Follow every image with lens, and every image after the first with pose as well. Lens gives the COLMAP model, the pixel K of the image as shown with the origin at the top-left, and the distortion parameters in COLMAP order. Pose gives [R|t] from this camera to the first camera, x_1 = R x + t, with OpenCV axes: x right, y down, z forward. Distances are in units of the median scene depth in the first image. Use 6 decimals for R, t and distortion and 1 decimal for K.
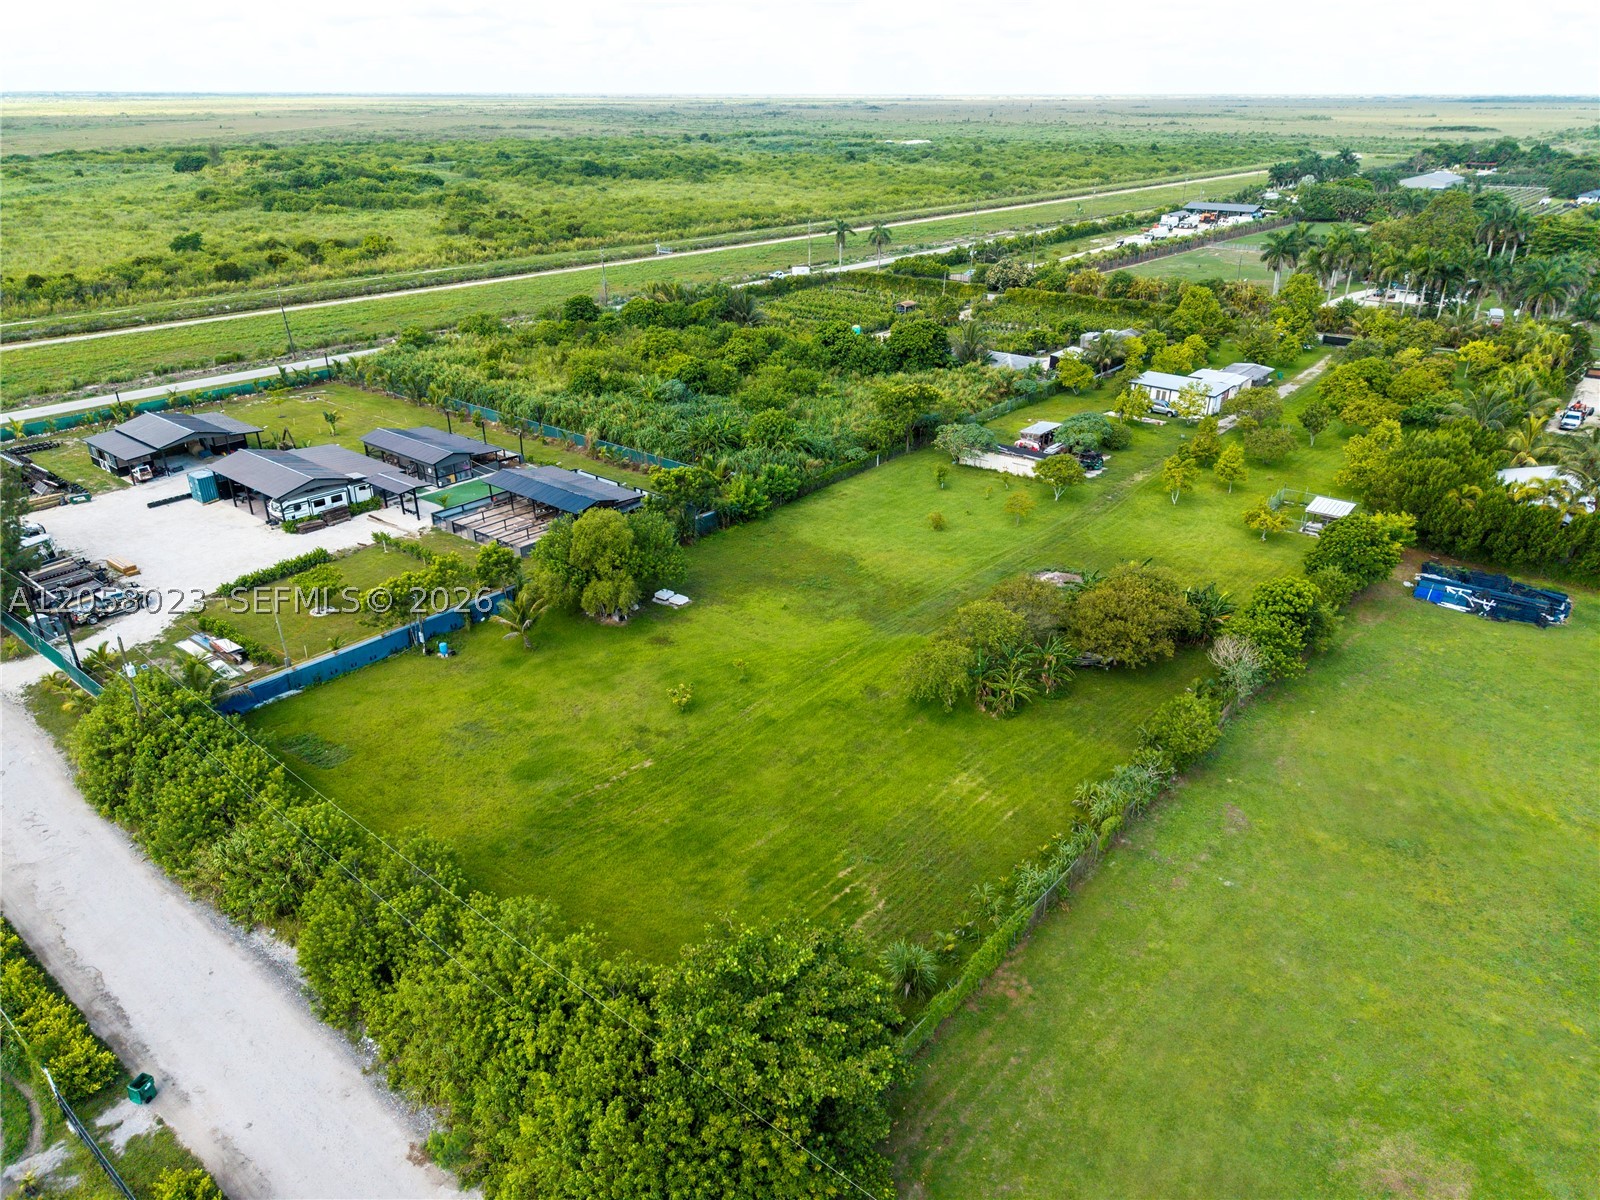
lens RADIAL K [[1075.7, 0, 801.7], [0, 1075.7, 597.3], [0, 0, 1]] dist [0.038483, -0.036242]
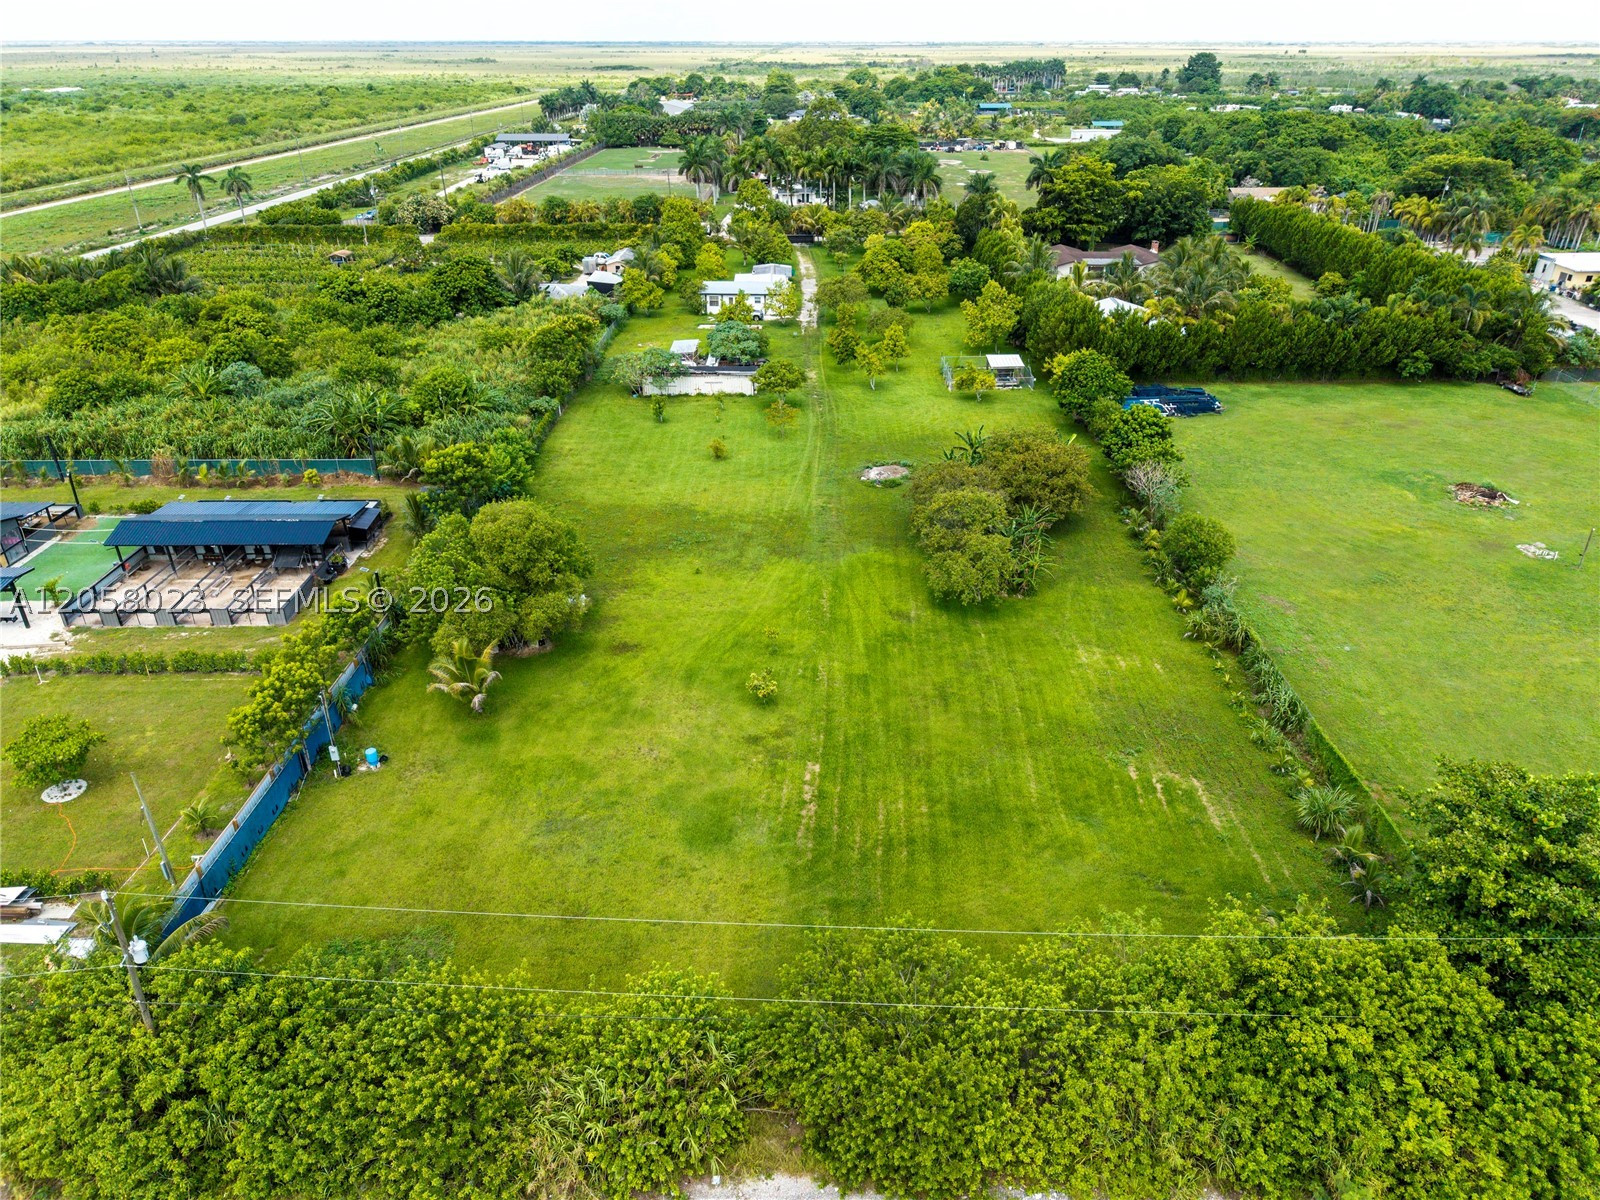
lens RADIAL K [[1088.5, 0, 803.4], [0, 1088.5, 597.9], [0, 0, 1]] dist [0.030533, -0.026287]
pose [[0.769787, -0.292881, 0.567141, -0.374987], [0.272468, 0.954273, 0.122979, -0.044764], [-0.577226, 0.059860, 0.814388, 0.220448]]
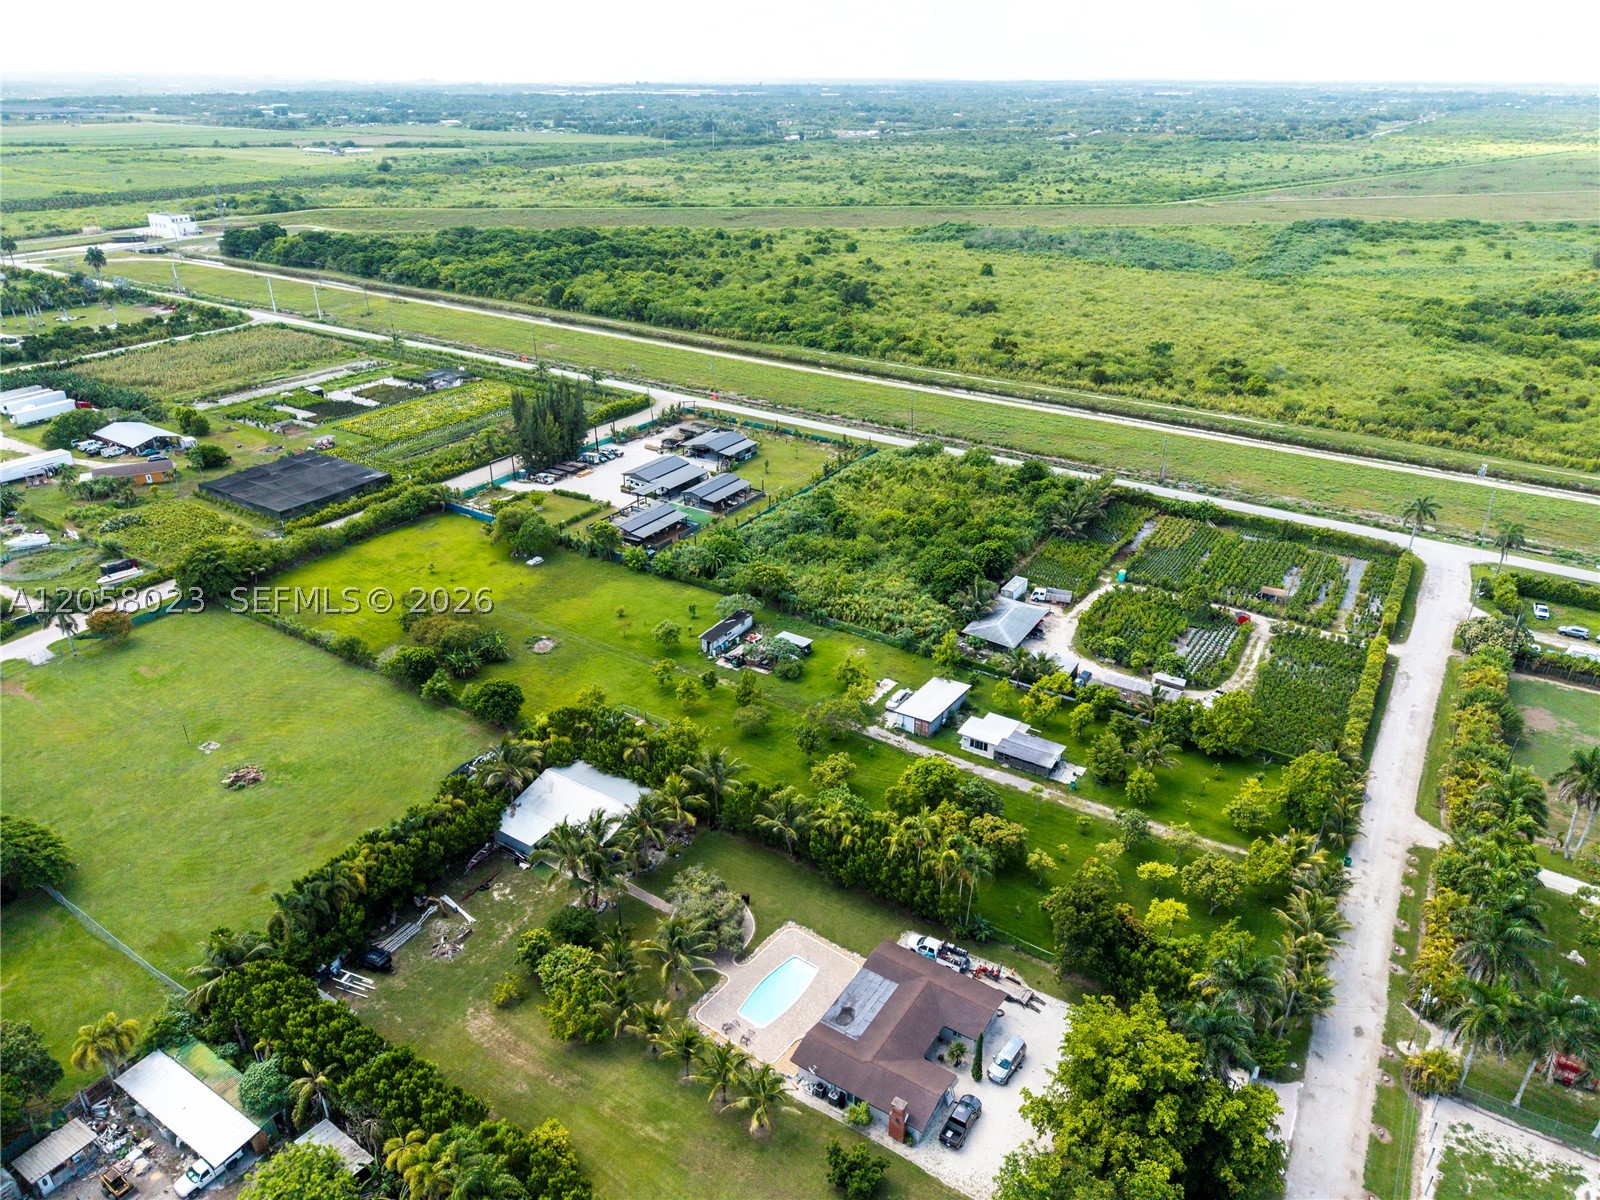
lens RADIAL K [[1058.7, 0, 800.6], [0, 1058.7, 599.0], [0, 0, 1]] dist [0.031157, -0.027443]
pose [[0.129297, 0.435955, -0.890632, 1.692485], [-0.426115, 0.835442, 0.347079, -0.811481], [0.895382, 0.334635, 0.293787, 0.755402]]
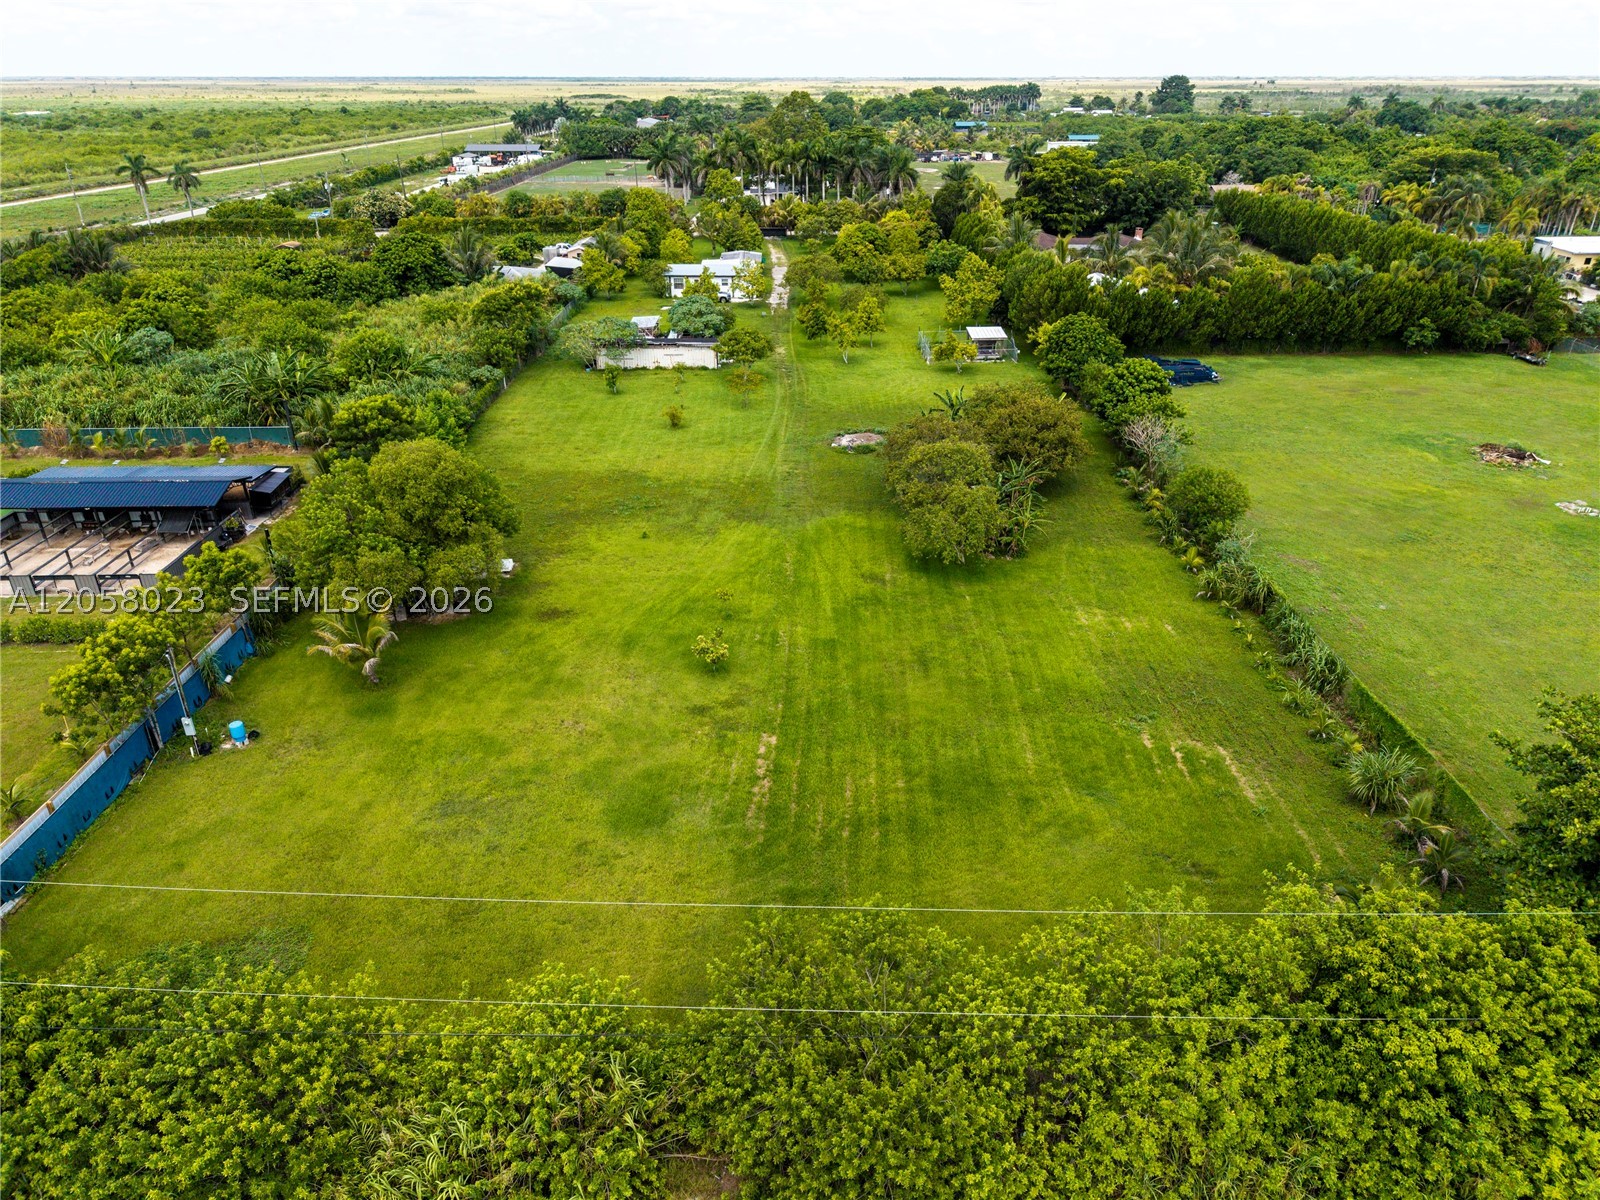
lens RADIAL K [[1085.5, 0, 803.2], [0, 1085.5, 601.0], [0, 0, 1]] dist [0.029463, -0.025764]
pose [[0.758237, -0.285817, 0.585991, -0.328220], [0.278736, 0.954616, 0.104947, 0.003896], [-0.589393, 0.083762, 0.803493, 0.284402]]
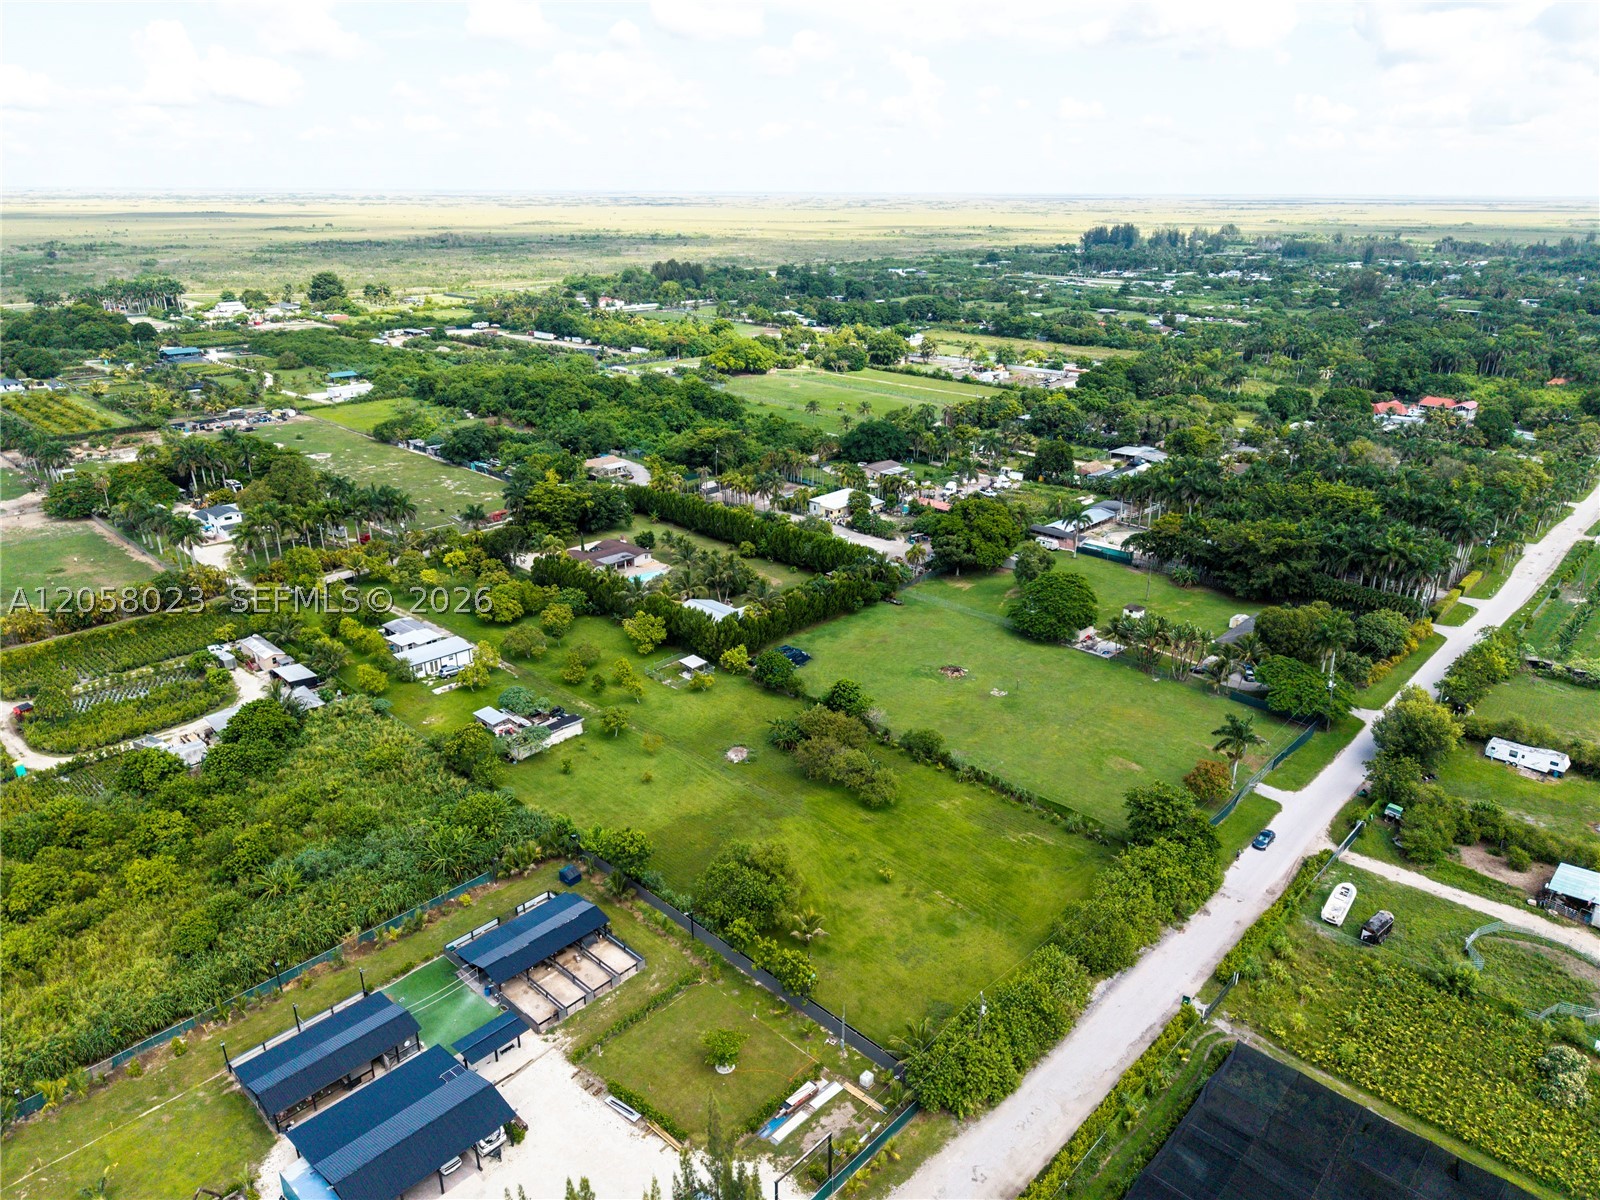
lens RADIAL K [[1085.5, 0, 803.2], [0, 1085.5, 601.0], [0, 0, 1]] dist [0.029463, -0.025764]
pose [[0.062926, -0.358154, 0.931540, -1.169627], [0.417812, 0.857113, 0.301315, -0.642147], [-0.906352, 0.370248, 0.203575, 0.412365]]
